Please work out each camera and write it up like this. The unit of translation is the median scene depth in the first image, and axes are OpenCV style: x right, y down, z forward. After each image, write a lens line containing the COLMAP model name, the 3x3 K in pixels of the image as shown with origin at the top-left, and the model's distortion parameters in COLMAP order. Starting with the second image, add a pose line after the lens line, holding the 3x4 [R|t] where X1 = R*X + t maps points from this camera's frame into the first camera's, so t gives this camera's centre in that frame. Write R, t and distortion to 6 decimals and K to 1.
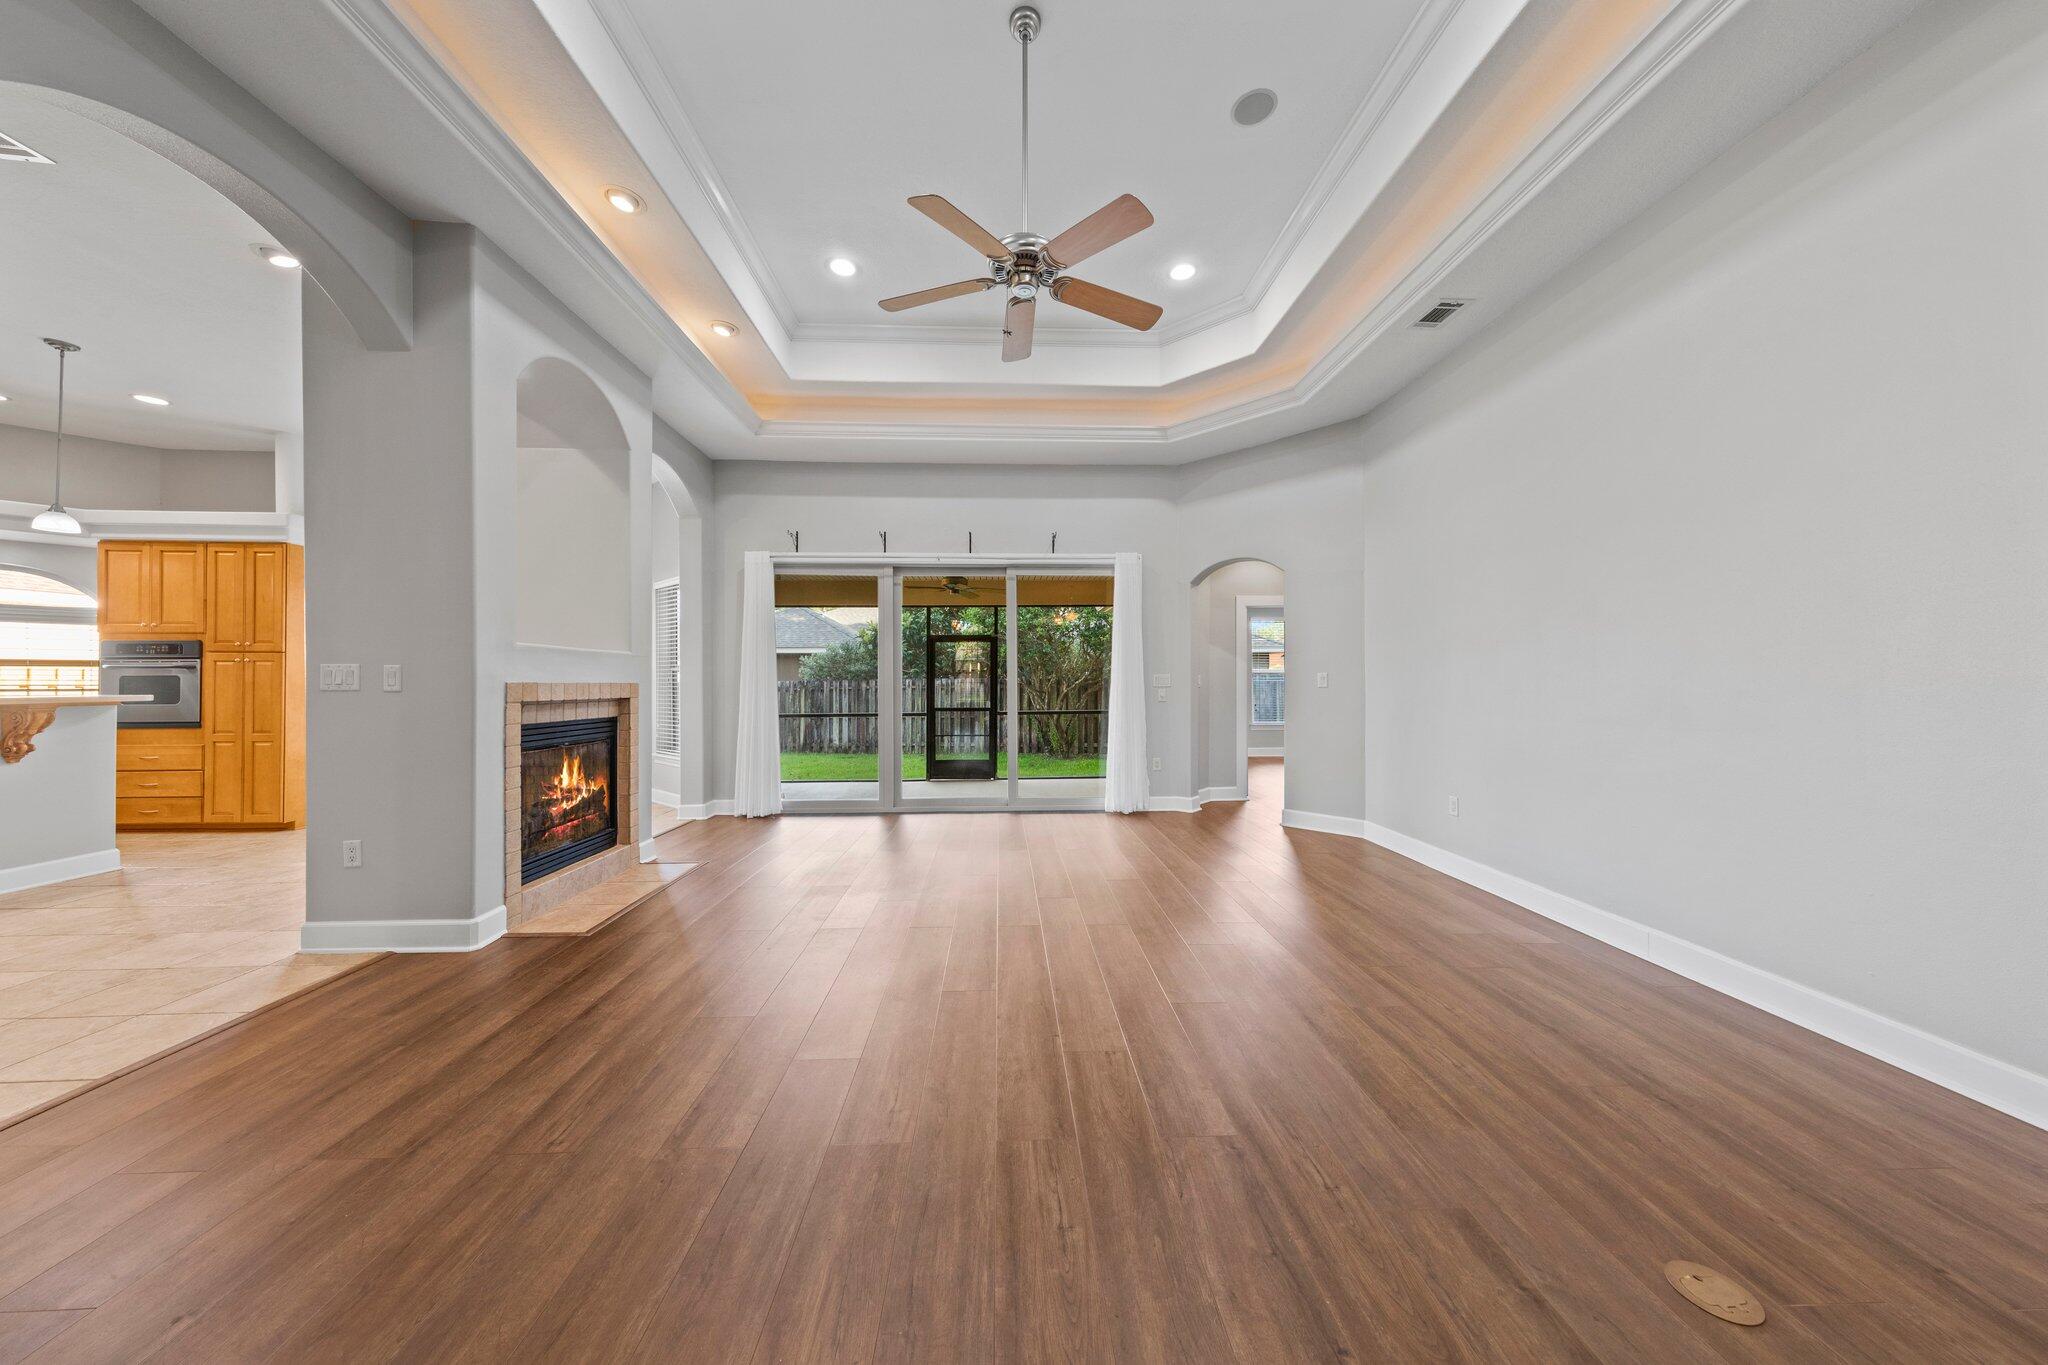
lens RADIAL K [[644.0, 0, 1018.0], [0, 644.0, 678.5], [0, 0, 1]] dist [0.005080, -0.000450]
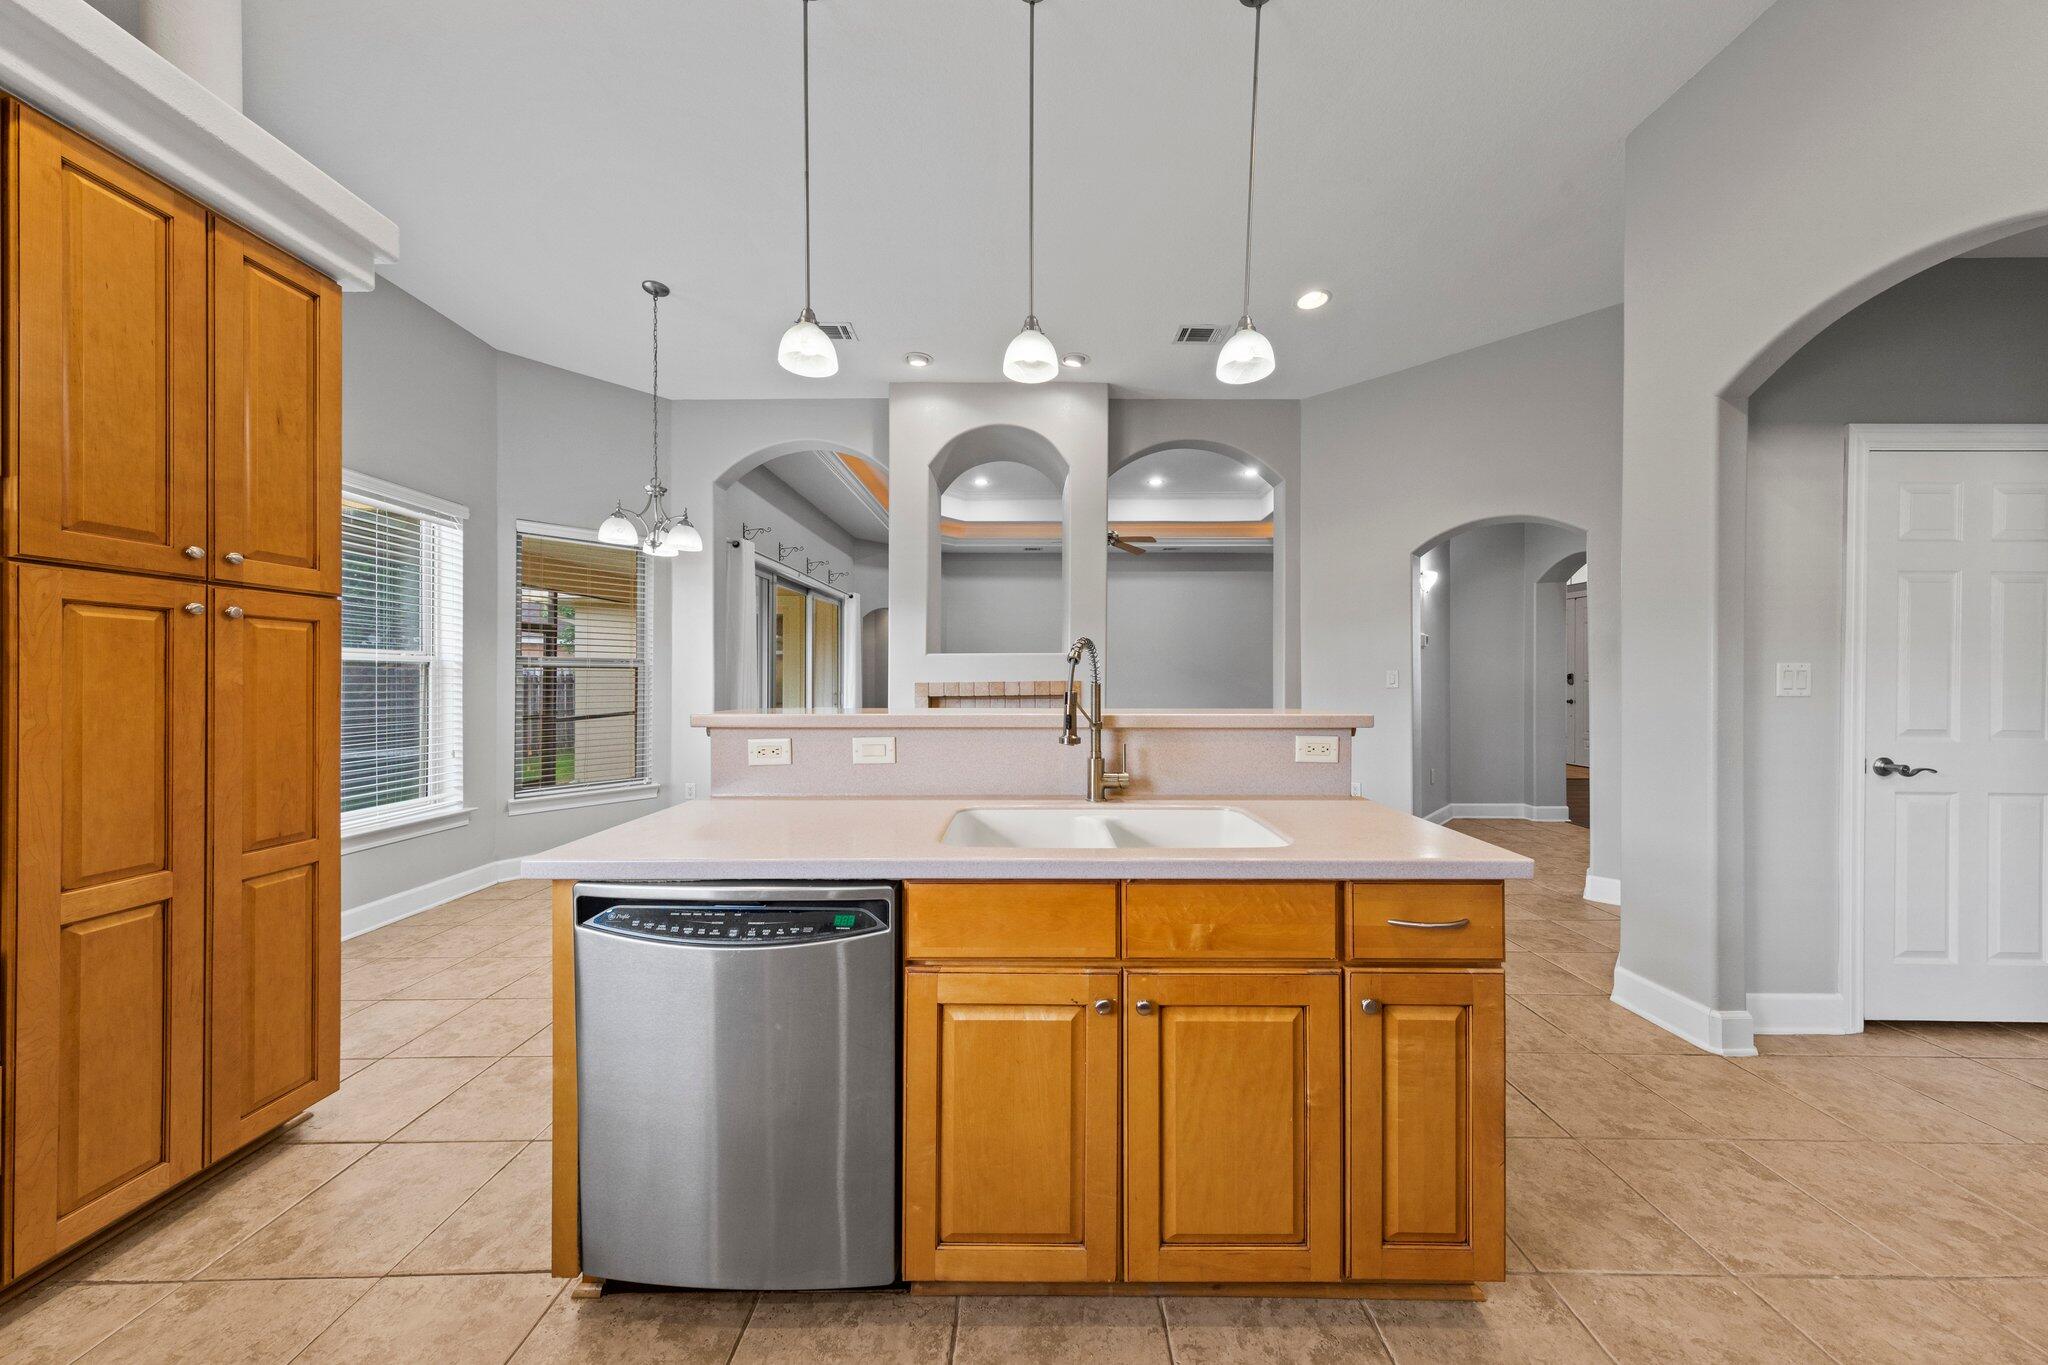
lens RADIAL K [[644.0, 0, 1025.0], [0, 644.0, 680.4], [0, 0, 1]] dist [0.005080, -0.000450]
pose [[0.041674, 0.001090, 0.999131, -1.430138], [-0.002047, 0.999997, -0.001006, 0.003085], [-0.999129, -0.002003, 0.041676, 0.602200]]
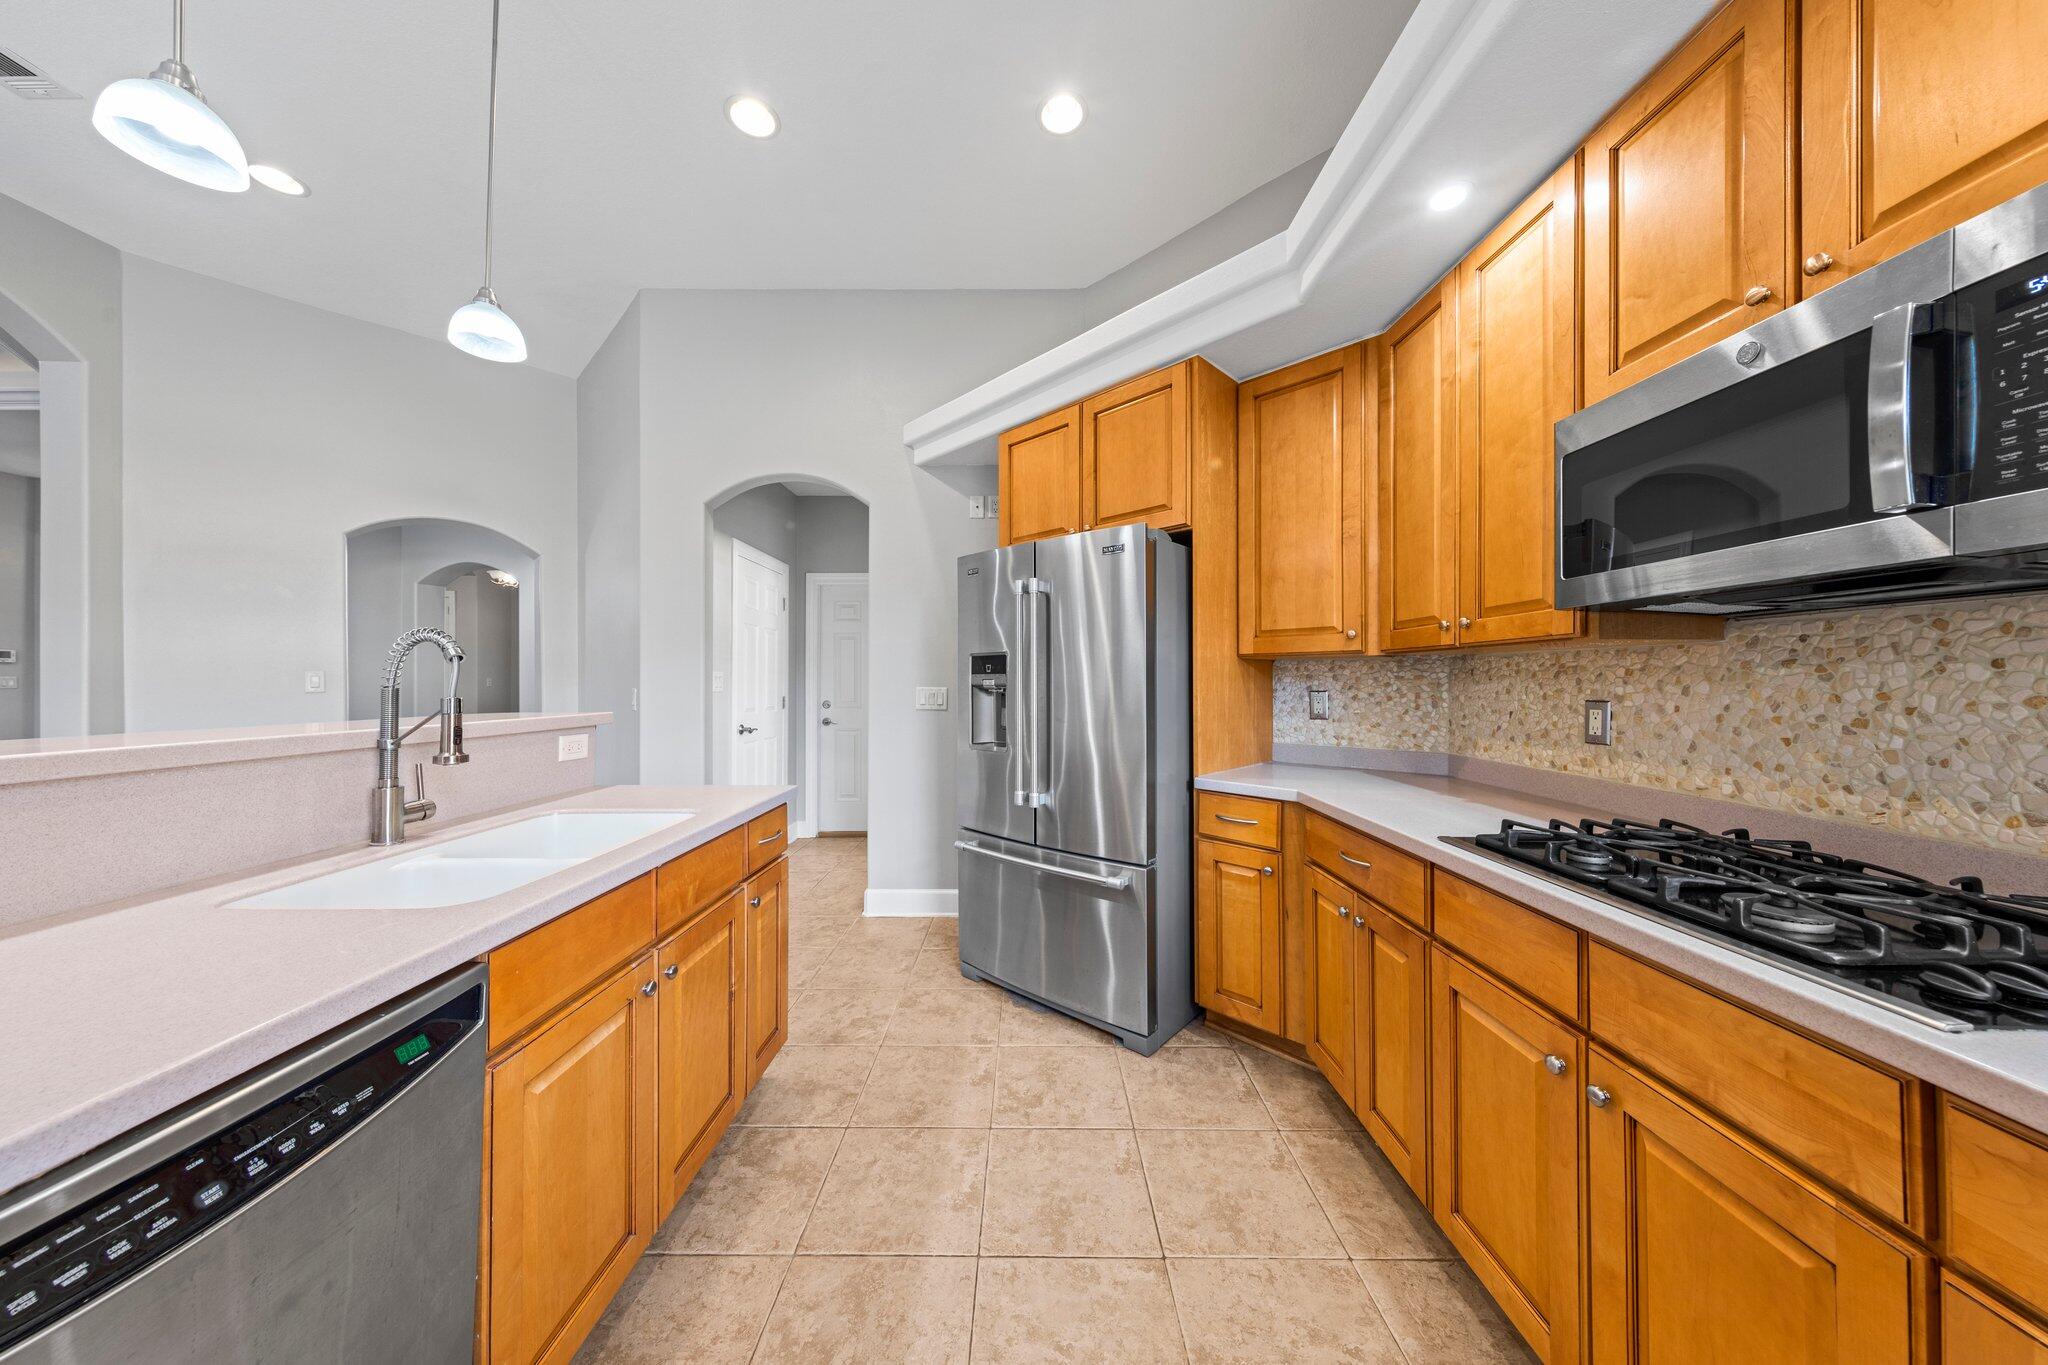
lens RADIAL K [[644.0, 0, 1033.7], [0, 644.0, 682.0], [0, 0, 1]] dist [0.005080, -0.000450]
pose [[-0.999387, 0.002991, 0.034894, -1.356444], [0.002945, 0.999995, -0.001383, 0.003248], [-0.034898, -0.001279, -0.999390, 0.815968]]
